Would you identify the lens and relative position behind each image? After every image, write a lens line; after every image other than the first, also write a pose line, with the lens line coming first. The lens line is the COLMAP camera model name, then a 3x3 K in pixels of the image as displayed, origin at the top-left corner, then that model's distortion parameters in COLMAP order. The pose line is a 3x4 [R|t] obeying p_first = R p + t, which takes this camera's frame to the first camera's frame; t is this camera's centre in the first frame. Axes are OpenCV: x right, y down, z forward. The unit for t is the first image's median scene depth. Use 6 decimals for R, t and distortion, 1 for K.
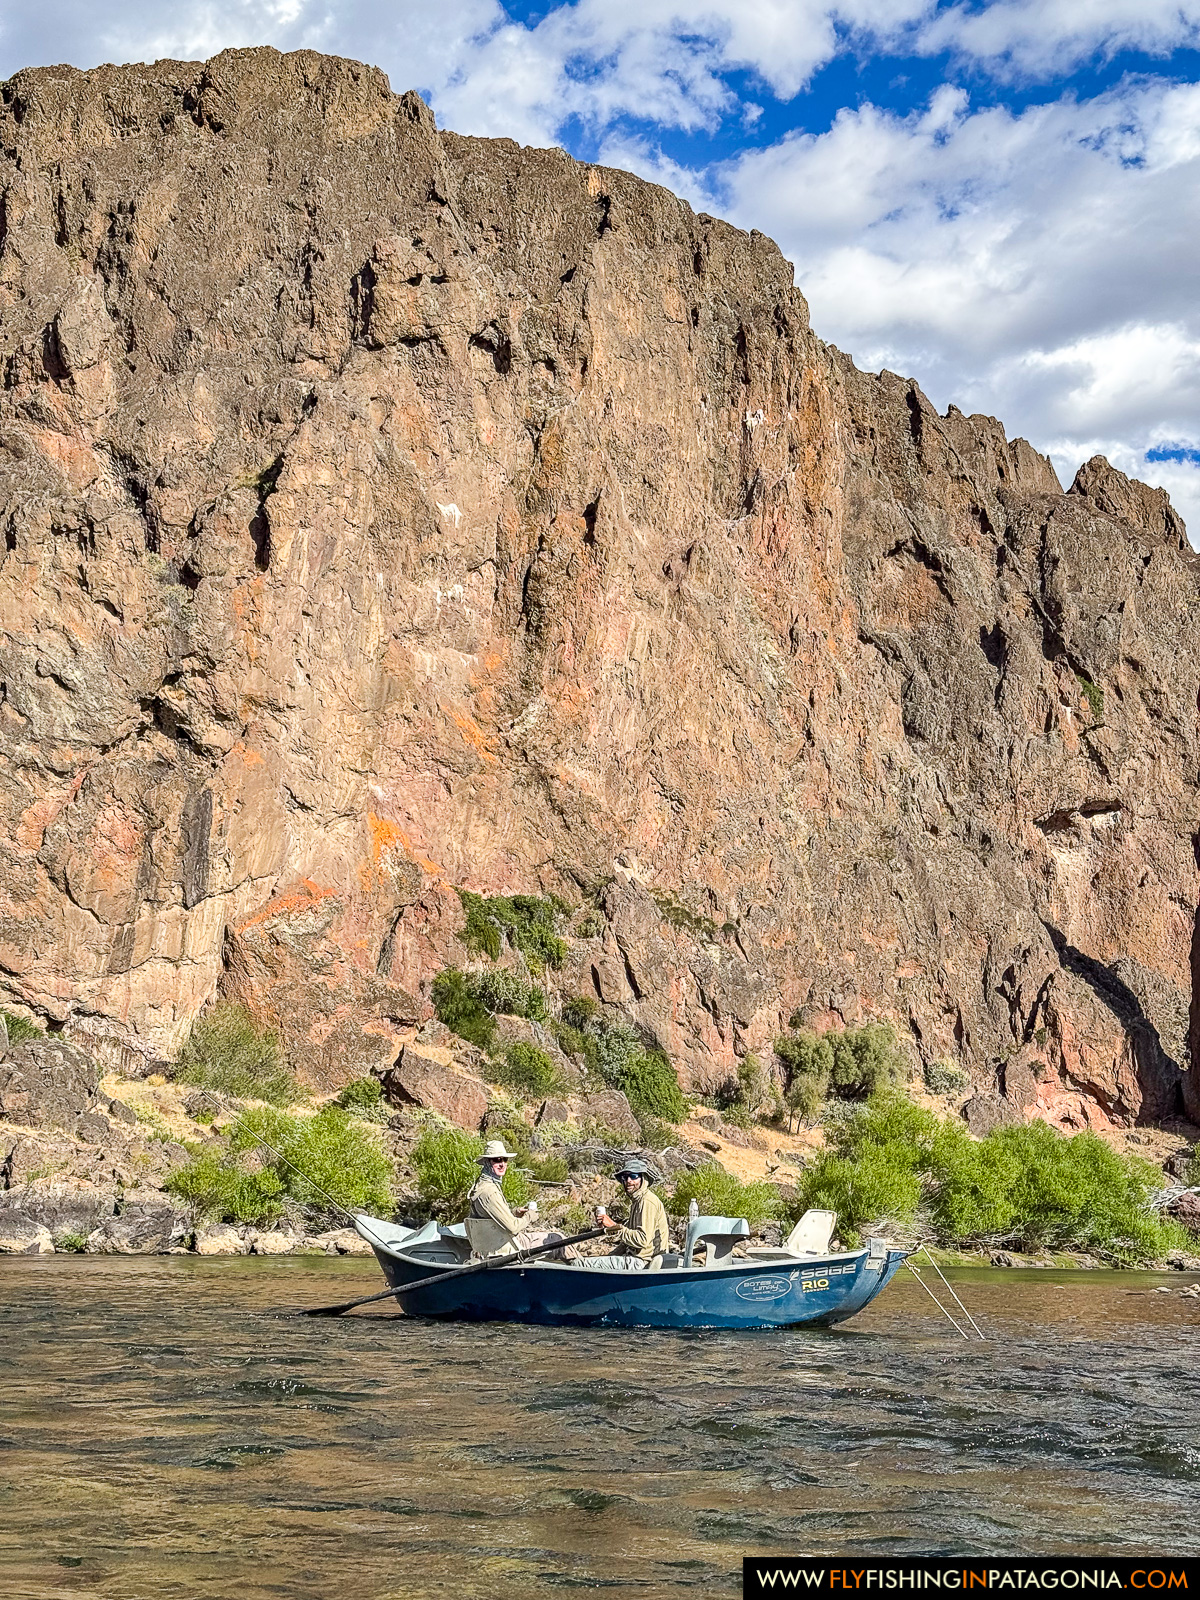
lens RADIAL K [[2264.2, 0, 600.2], [0, 2264.2, 804.2], [0, 0, 1]] dist [0.051762, 0.000000]
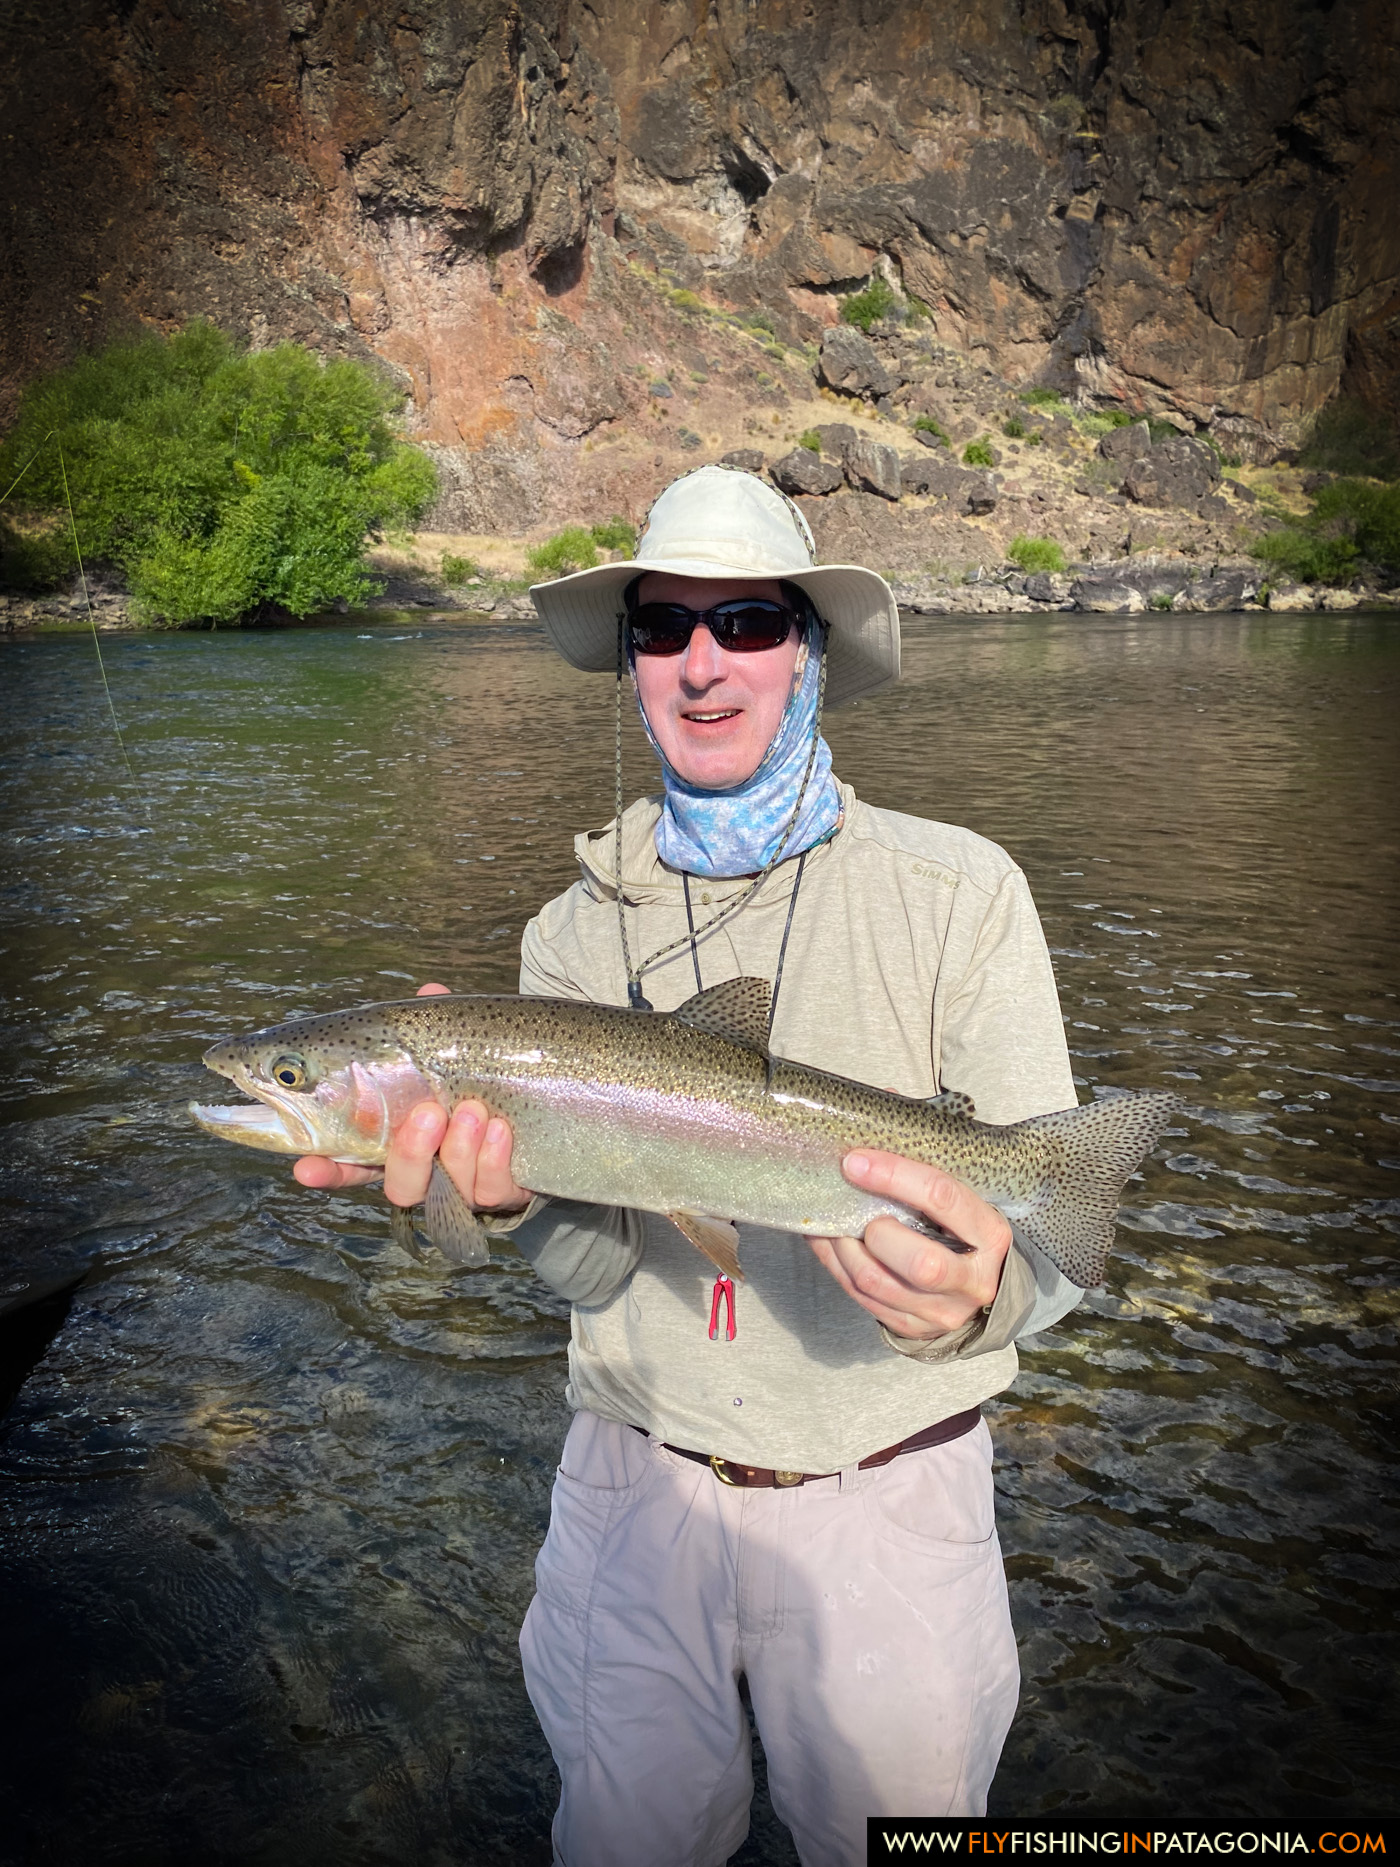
lens RADIAL K [[1436.8, 0, 703.1], [0, 1436.8, 934.8], [0, 0, 1]] dist [-0.002149, -0.002346]
pose [[0.823438, 0.110158, -0.556610, 0.016364], [0.129647, 0.918495, 0.373575, 0.030104], [0.552395, -0.379779, 0.742043, 0.187736]]
